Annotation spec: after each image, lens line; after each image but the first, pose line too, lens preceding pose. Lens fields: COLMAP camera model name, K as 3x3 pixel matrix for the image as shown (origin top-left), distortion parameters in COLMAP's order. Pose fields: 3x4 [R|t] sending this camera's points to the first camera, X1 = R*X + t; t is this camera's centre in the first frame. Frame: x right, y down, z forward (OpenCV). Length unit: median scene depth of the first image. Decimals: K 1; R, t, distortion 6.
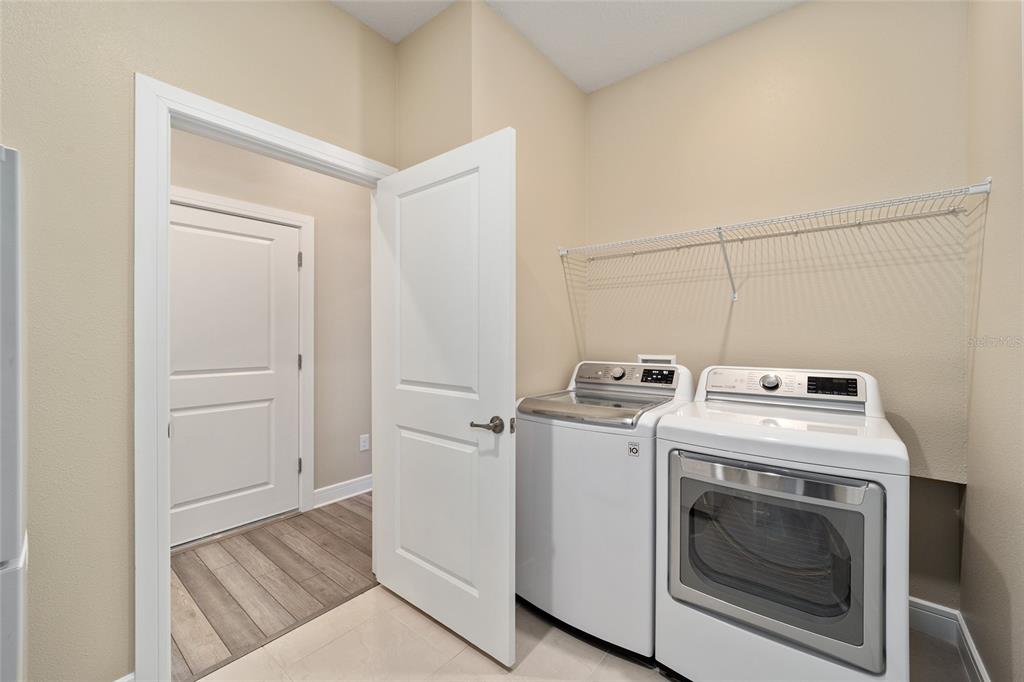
lens RADIAL K [[414.2, 0, 509.6], [0, 414.2, 339.4], [0, 0, 1]] dist [0.000406, 0.000452]
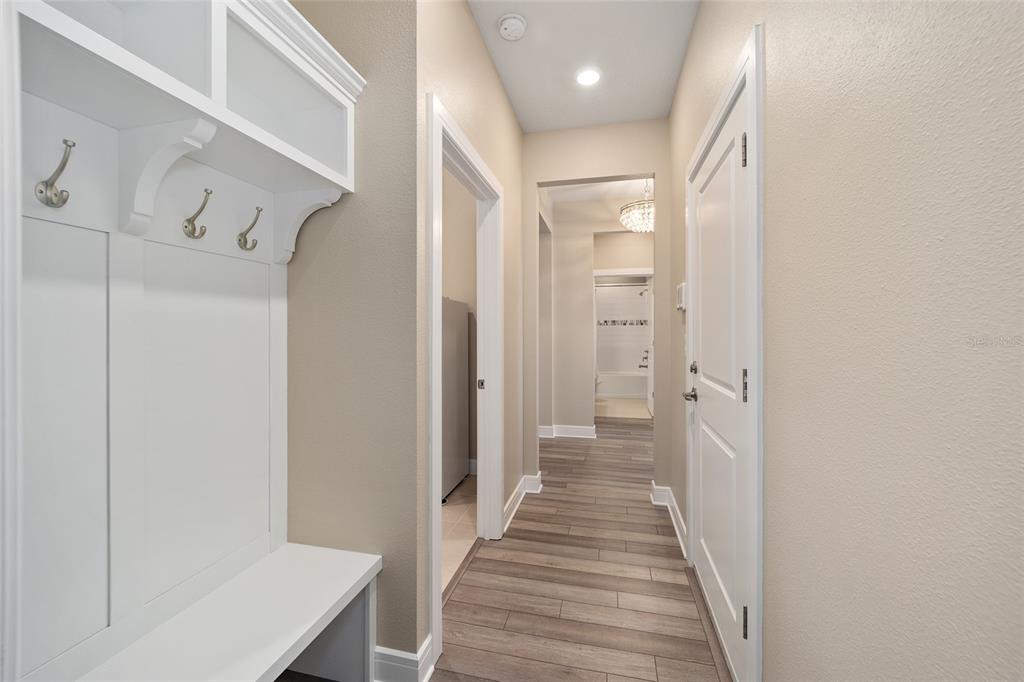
lens RADIAL K [[414.2, 0, 511.1], [0, 414.2, 337.1], [0, 0, 1]] dist [0.000406, 0.000452]
pose [[-0.902227, -0.000629, -0.431262, -0.139300], [-0.004435, 0.999960, 0.007821, 0.014220], [0.431240, 0.008969, -0.902193, 1.745438]]
